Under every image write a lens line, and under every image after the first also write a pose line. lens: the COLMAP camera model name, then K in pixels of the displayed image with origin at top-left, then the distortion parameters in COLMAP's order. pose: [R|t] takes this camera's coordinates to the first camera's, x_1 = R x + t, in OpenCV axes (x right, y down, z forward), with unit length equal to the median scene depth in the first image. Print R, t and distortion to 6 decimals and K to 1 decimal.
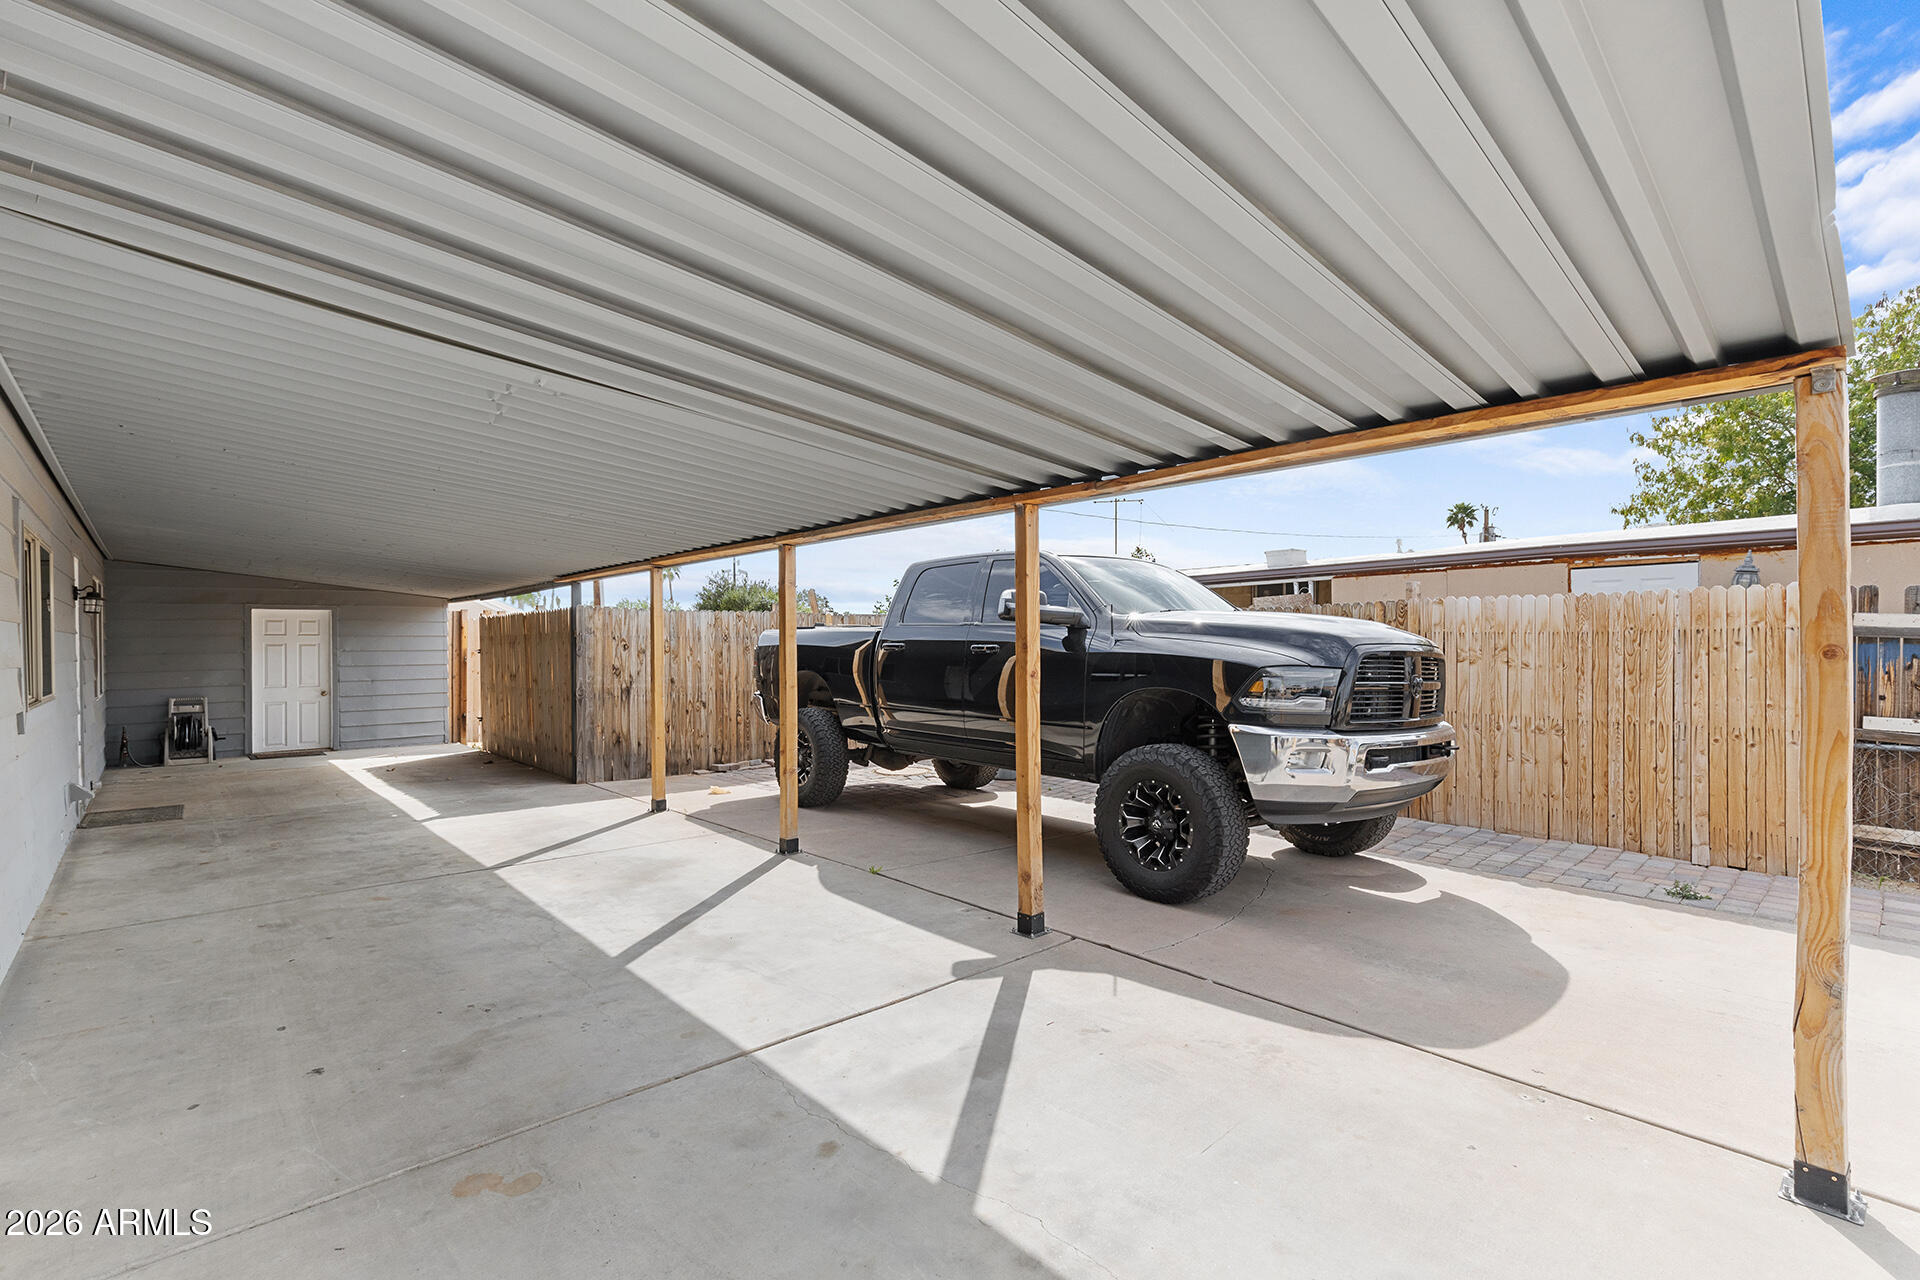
lens RADIAL K [[870.8, 0, 954.3], [0, 870.8, 656.8], [0, 0, 1]] dist [0.003125, -0.000282]
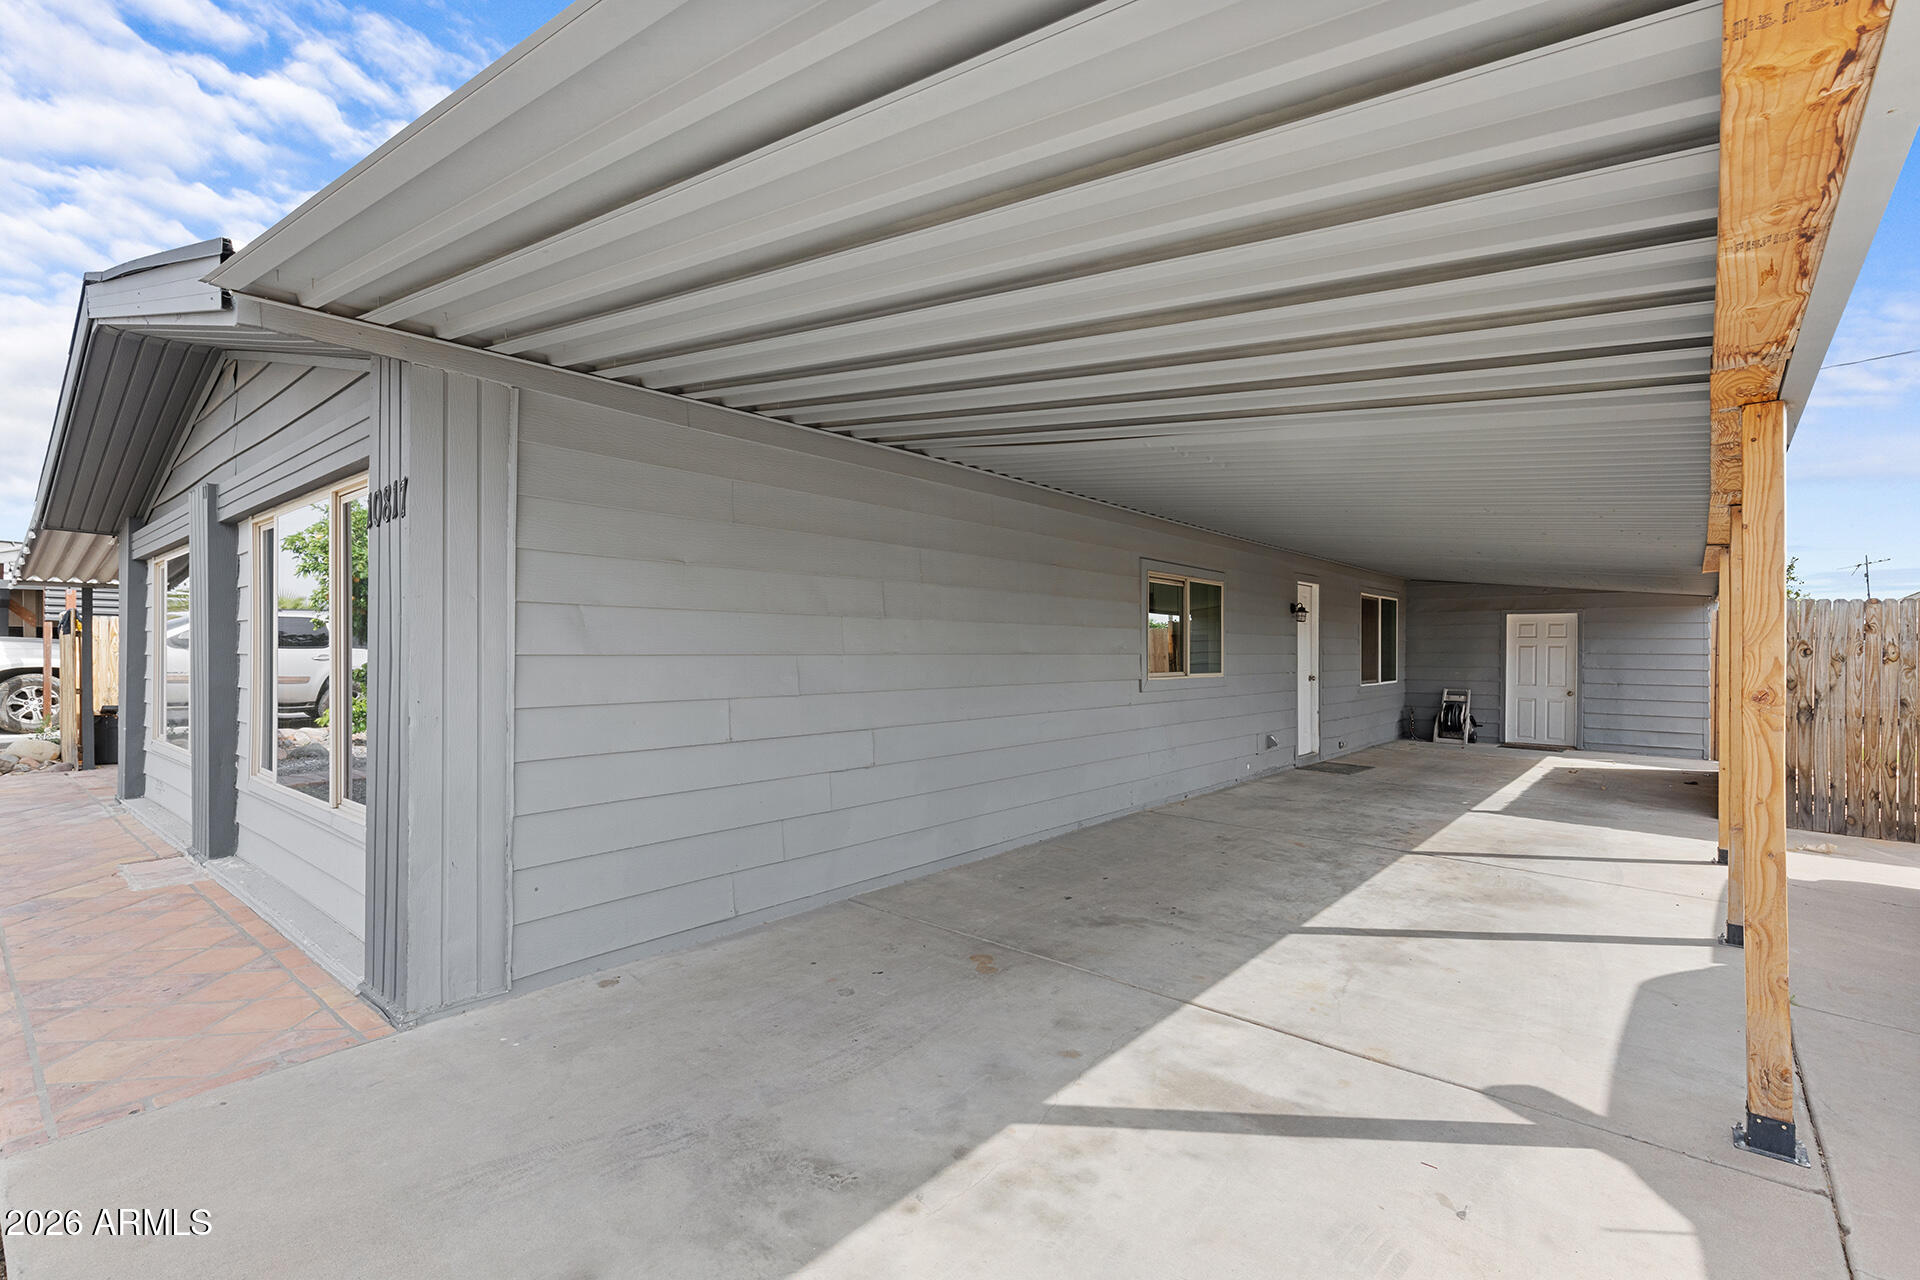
lens RADIAL K [[870.8, 0, 954.3], [0, 870.8, 656.8], [0, 0, 1]] dist [0.003125, -0.000282]
pose [[0.126638, 0.022136, -0.991702, 0.634024], [-0.027749, 0.999439, 0.018766, -0.003024], [0.991561, 0.025142, 0.127181, 0.418042]]
